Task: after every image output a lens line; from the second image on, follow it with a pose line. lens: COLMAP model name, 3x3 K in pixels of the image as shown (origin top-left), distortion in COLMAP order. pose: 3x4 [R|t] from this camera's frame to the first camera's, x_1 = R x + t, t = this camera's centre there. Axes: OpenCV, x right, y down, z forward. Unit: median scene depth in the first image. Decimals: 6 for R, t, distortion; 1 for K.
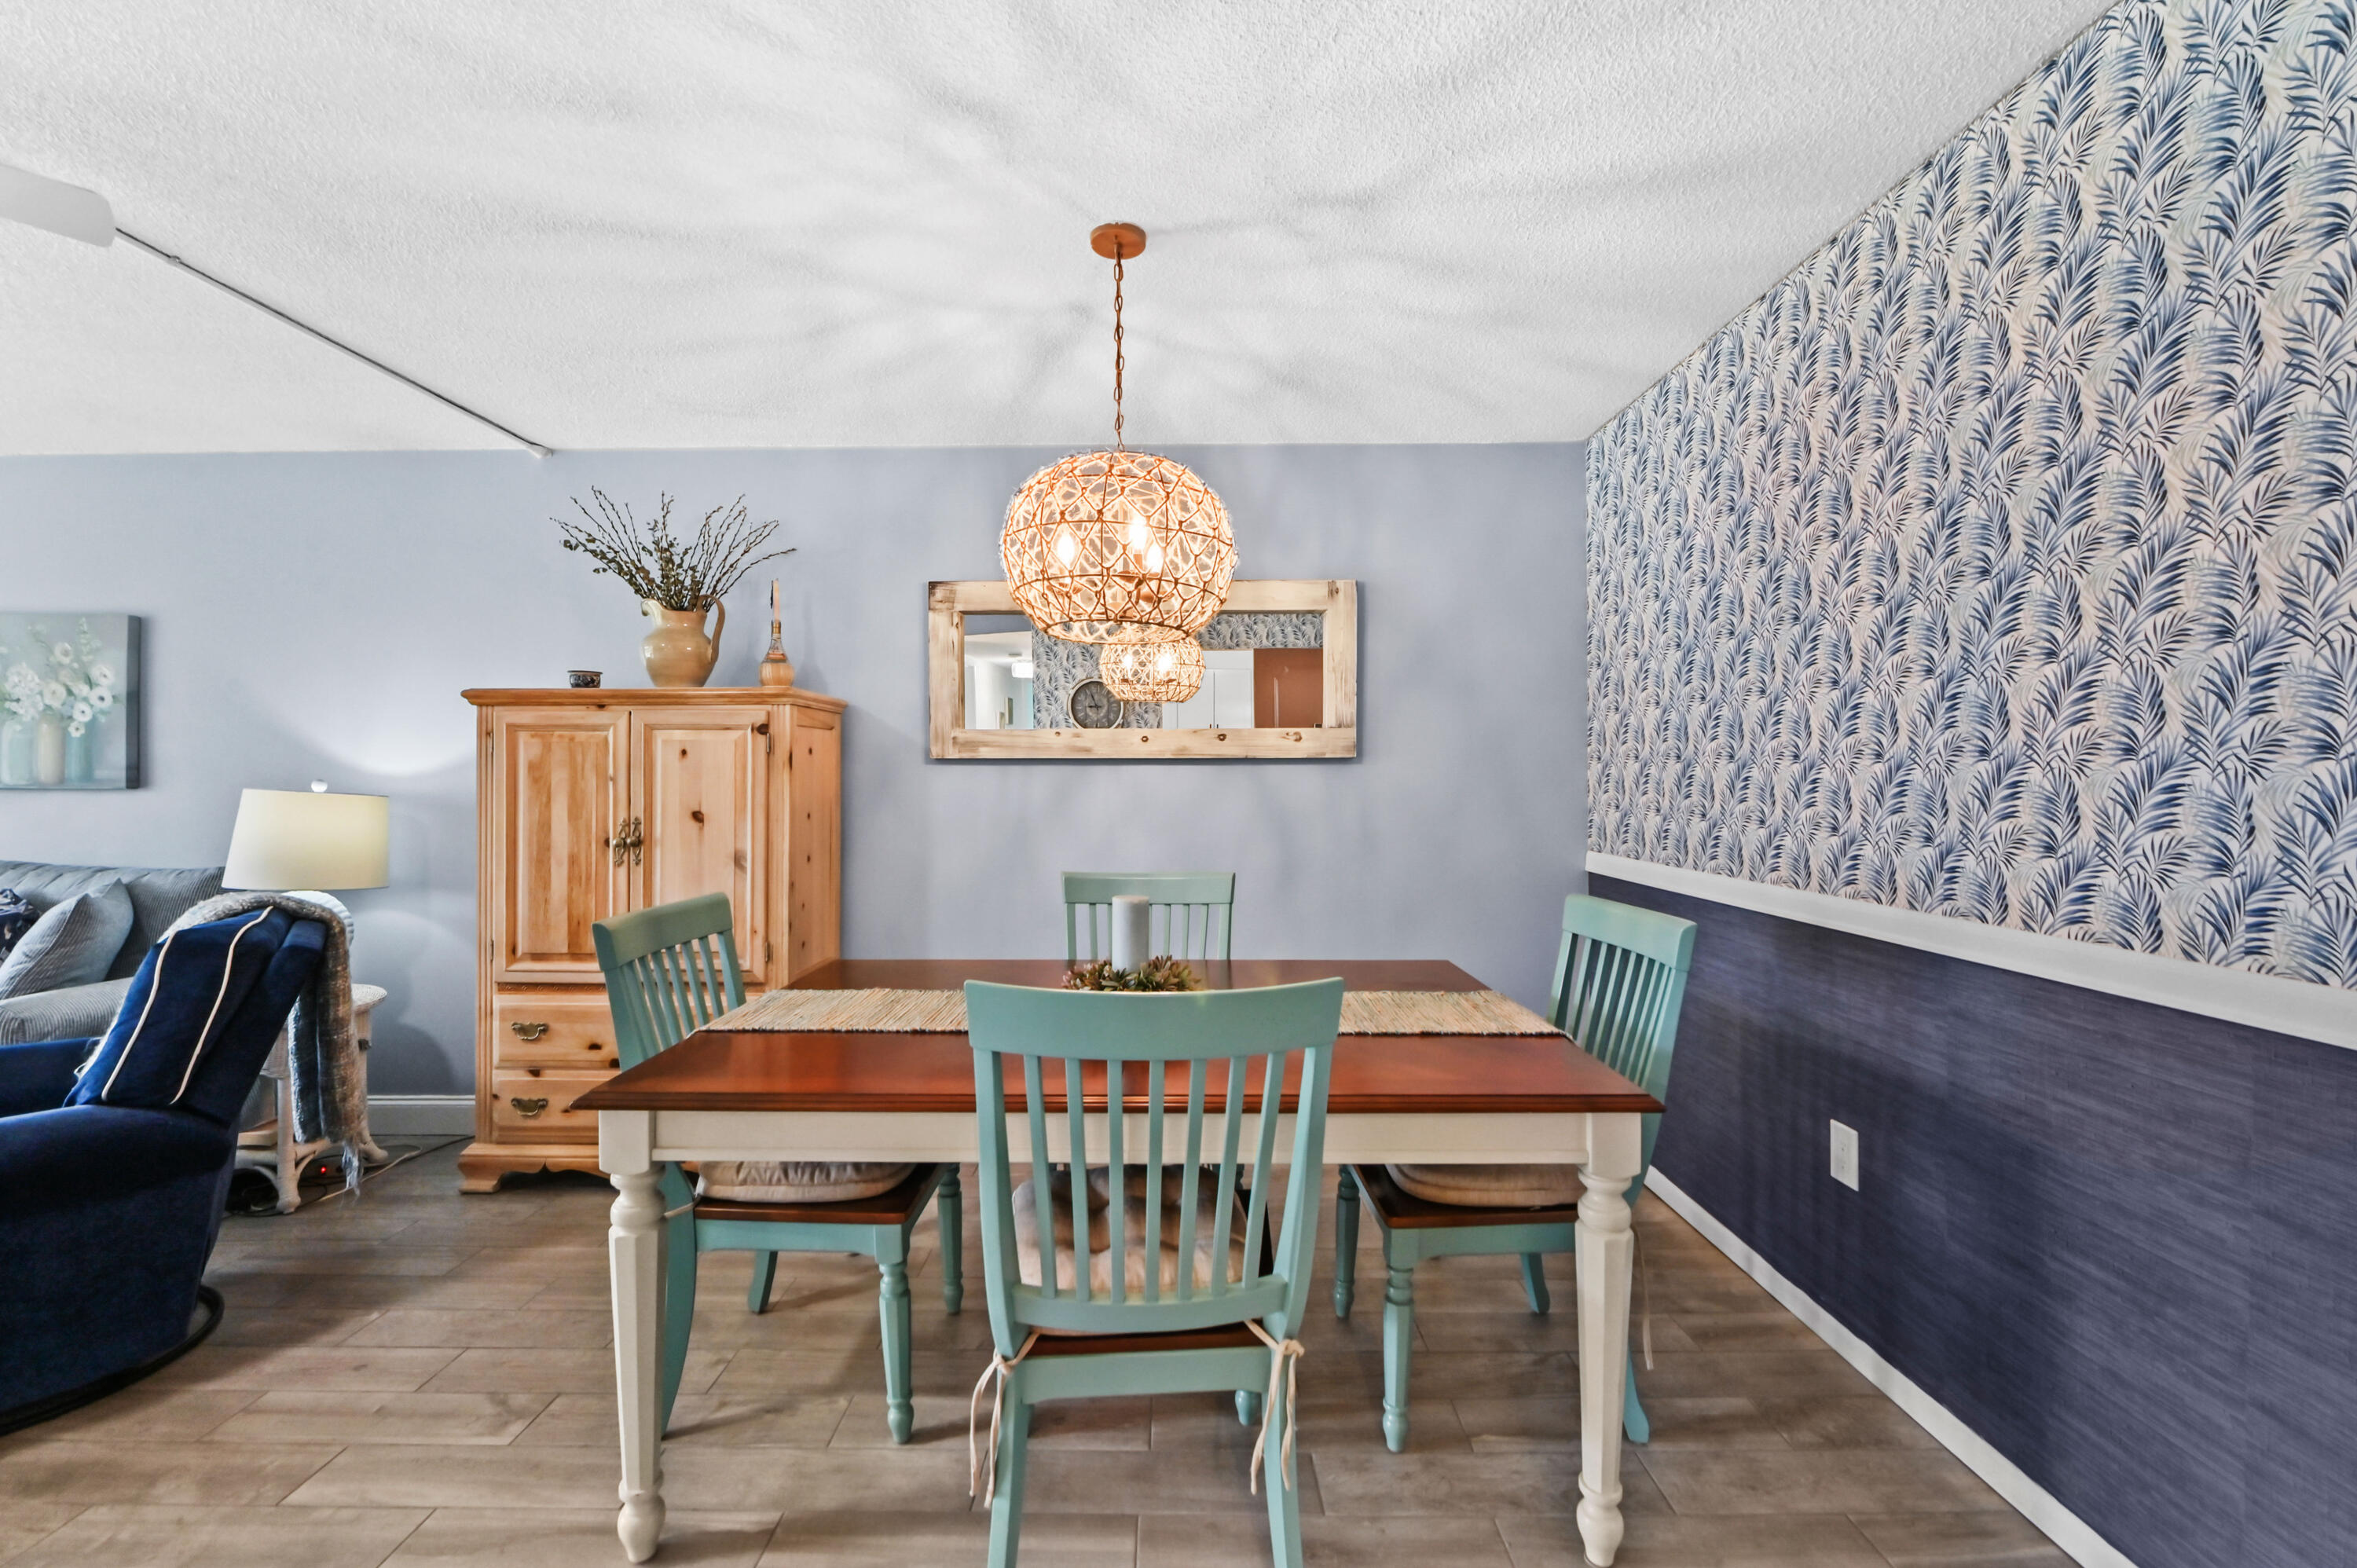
lens RADIAL K [[963.9, 0, 1178.5], [0, 963.9, 784.0], [0, 0, 1]] dist [-0.001393, -0.000301]
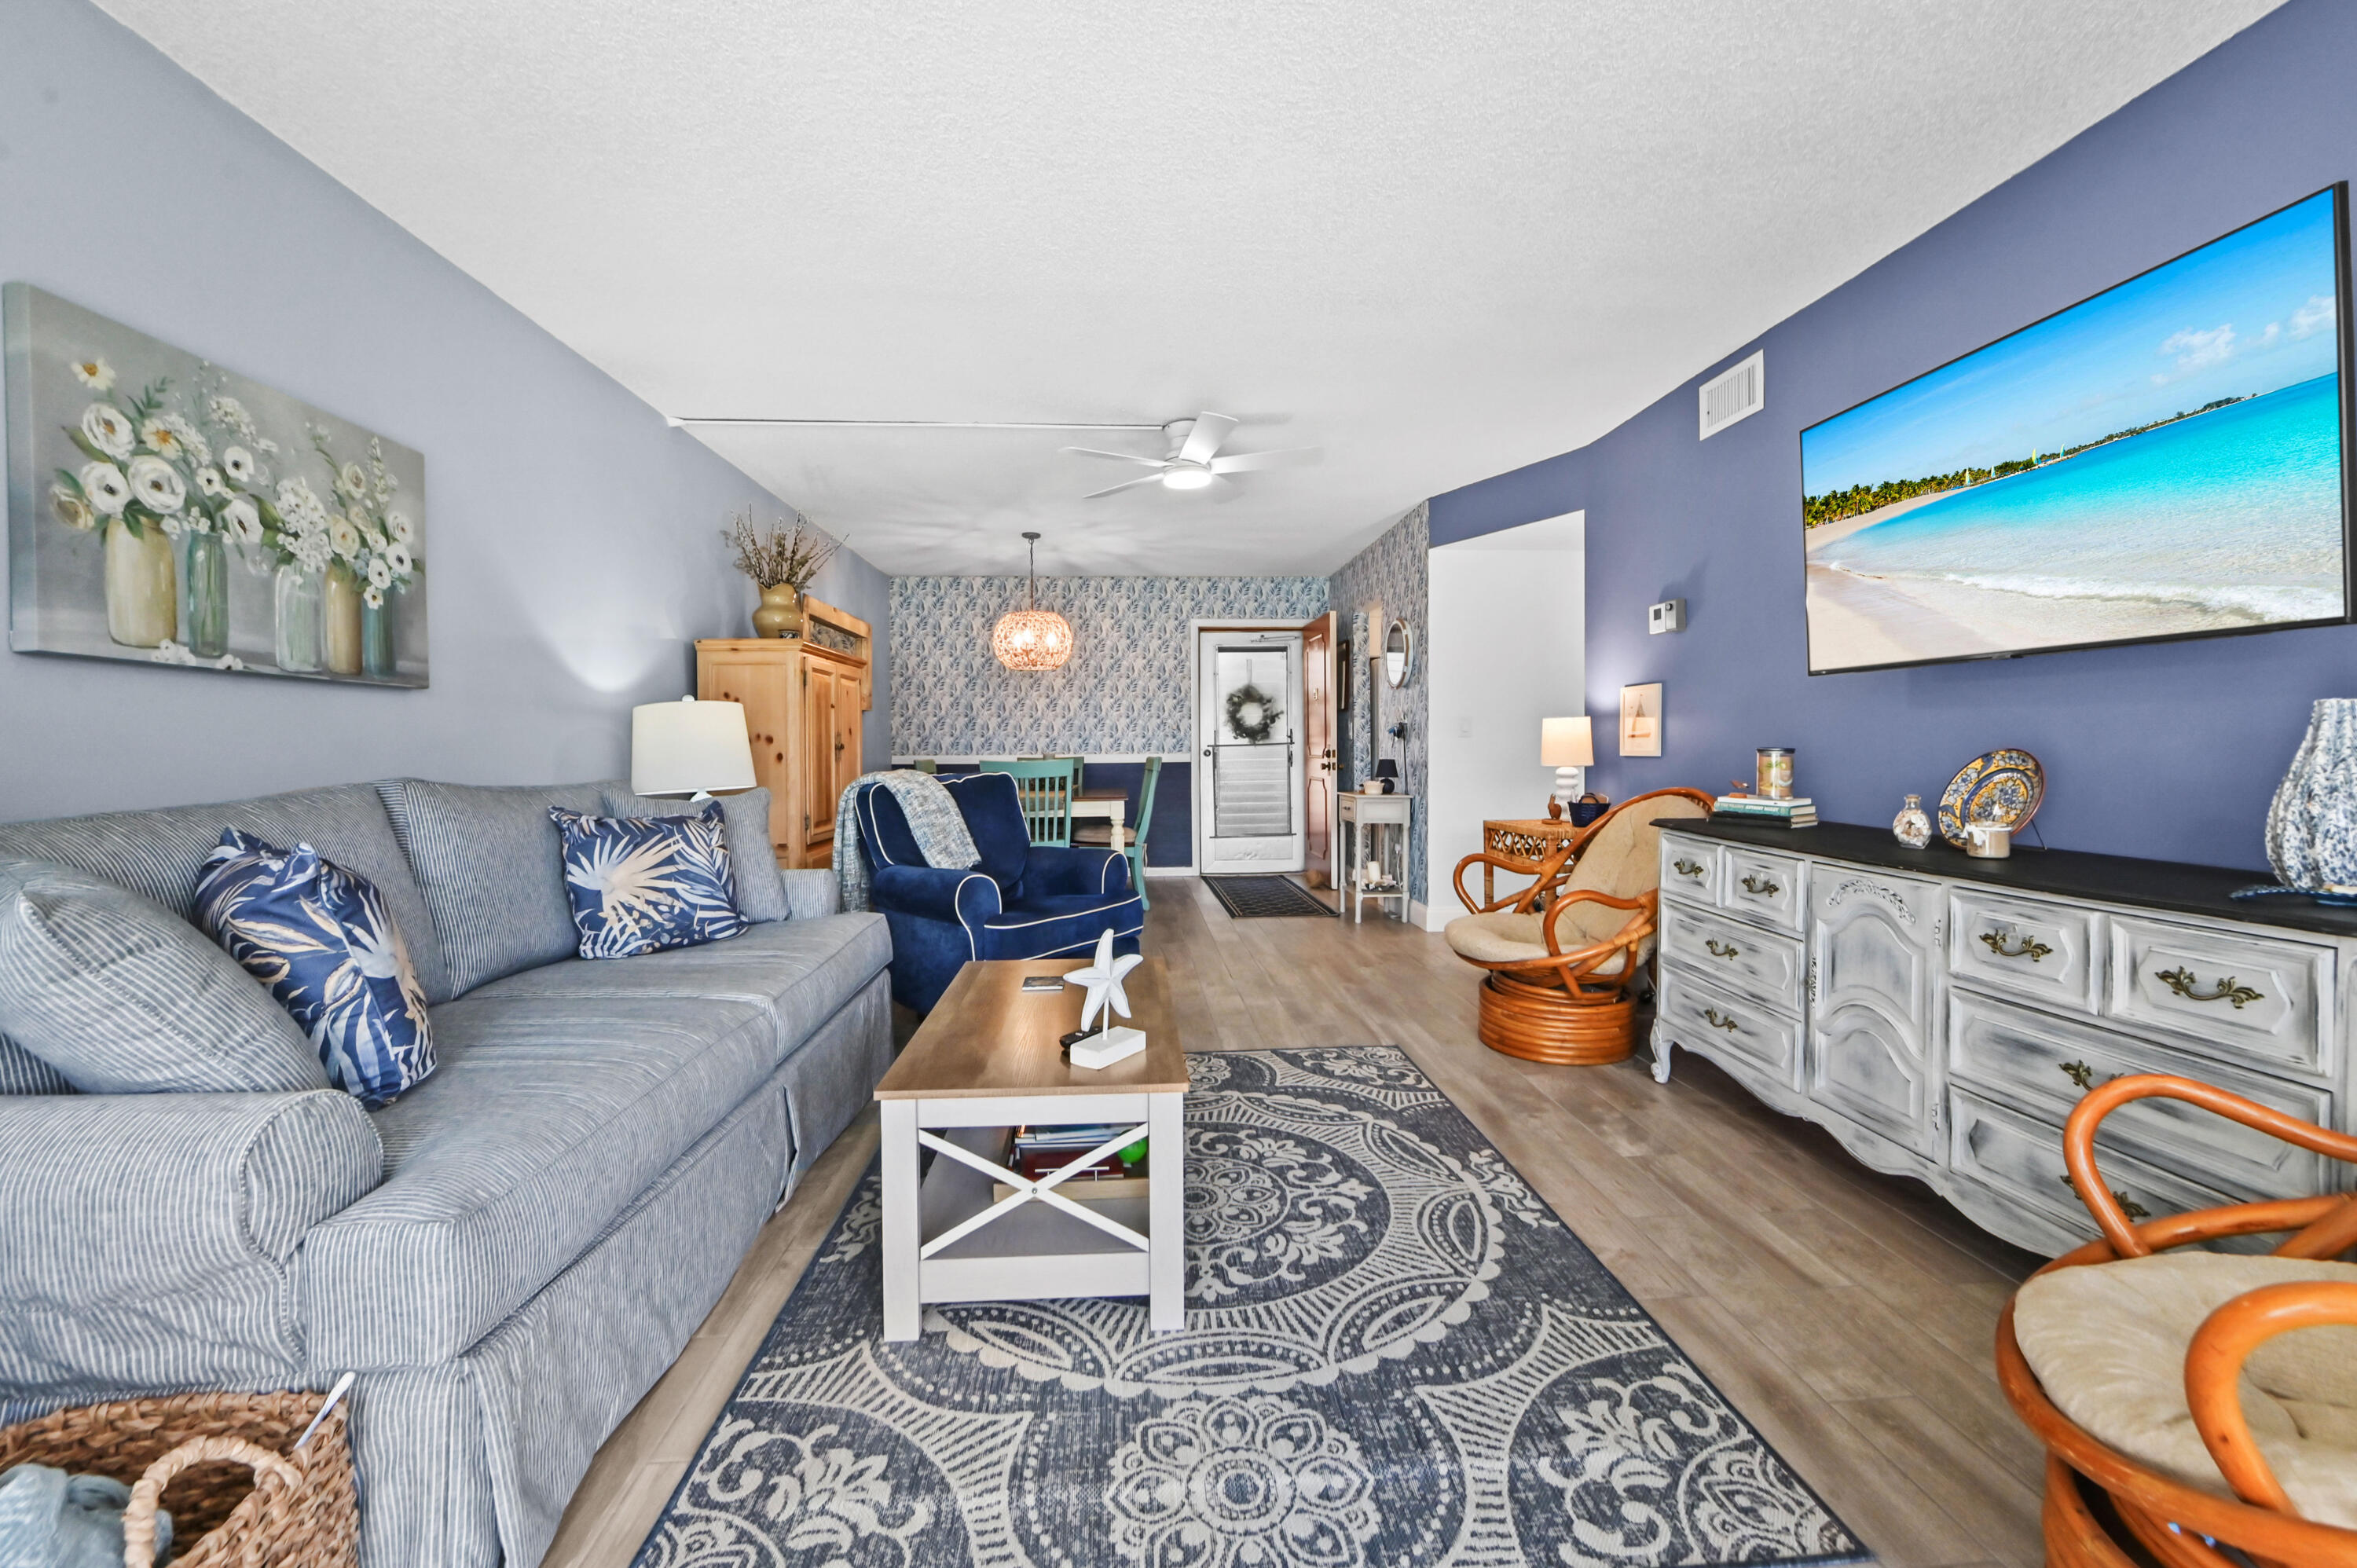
lens RADIAL K [[963.9, 0, 1178.5], [0, 963.9, 784.0], [0, 0, 1]] dist [-0.001393, -0.000301]
pose [[-0.074737, -0.037749, 0.996489, -1.881544], [0.012429, 0.999170, 0.038782, 0.057043], [-0.997126, 0.015284, -0.074206, 0.478076]]
